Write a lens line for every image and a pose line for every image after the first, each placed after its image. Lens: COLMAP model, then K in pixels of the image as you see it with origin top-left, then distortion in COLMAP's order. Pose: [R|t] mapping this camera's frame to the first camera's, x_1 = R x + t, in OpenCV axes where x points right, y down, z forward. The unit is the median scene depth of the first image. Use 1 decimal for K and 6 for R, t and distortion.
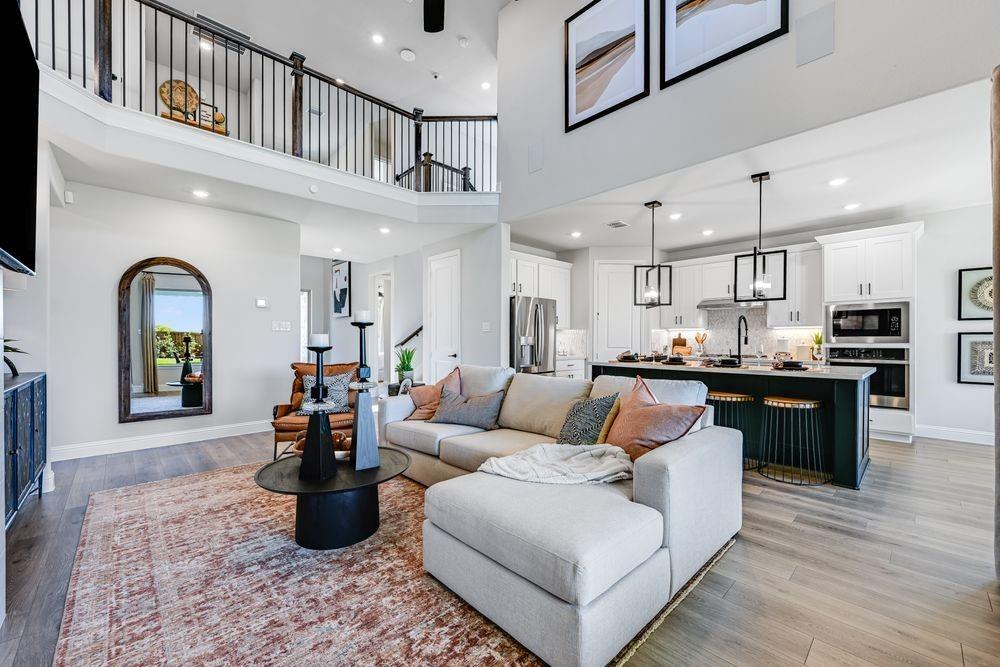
lens RADIAL K [[397.9, 0, 500.0], [0, 397.9, 333.5], [0, 0, 1]] dist [-0.000476, -0.000155]
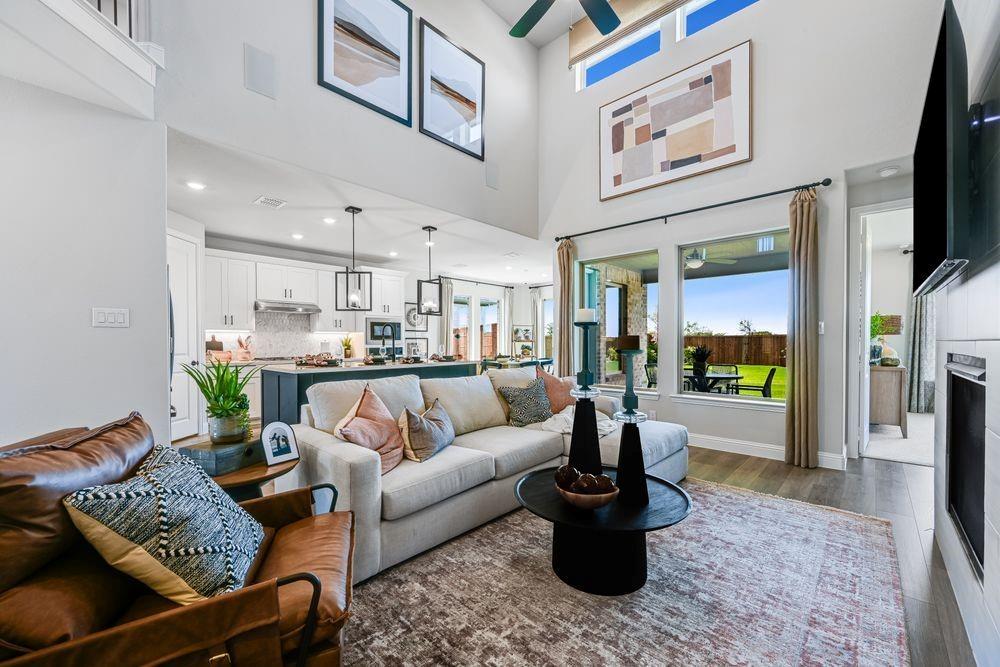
lens RADIAL K [[400.7, 0, 500.0], [0, 400.7, 344.3], [0, 0, 1]] dist [-0.000896, 0.000032]
pose [[-0.058631, -0.008772, 0.998241, -0.884226], [-0.010811, 0.999908, 0.008151, 0.009626], [-0.998221, -0.010314, -0.058721, 0.900504]]
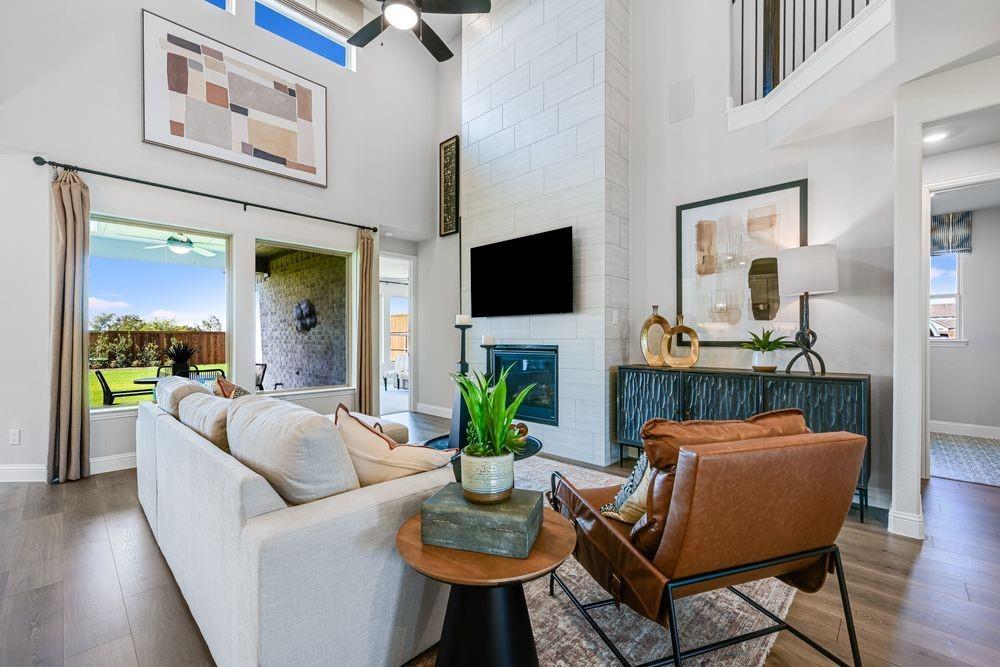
lens RADIAL K [[418.3, 0, 500.0], [0, 418.3, 333.5], [0, 0, 1]] dist [0.001940, 0.000172]
pose [[-0.998682, -0.001539, -0.051301, -0.277945], [-0.000794, 0.999894, -0.014547, 0.007791], [0.051318, -0.014487, -0.998577, 1.613999]]
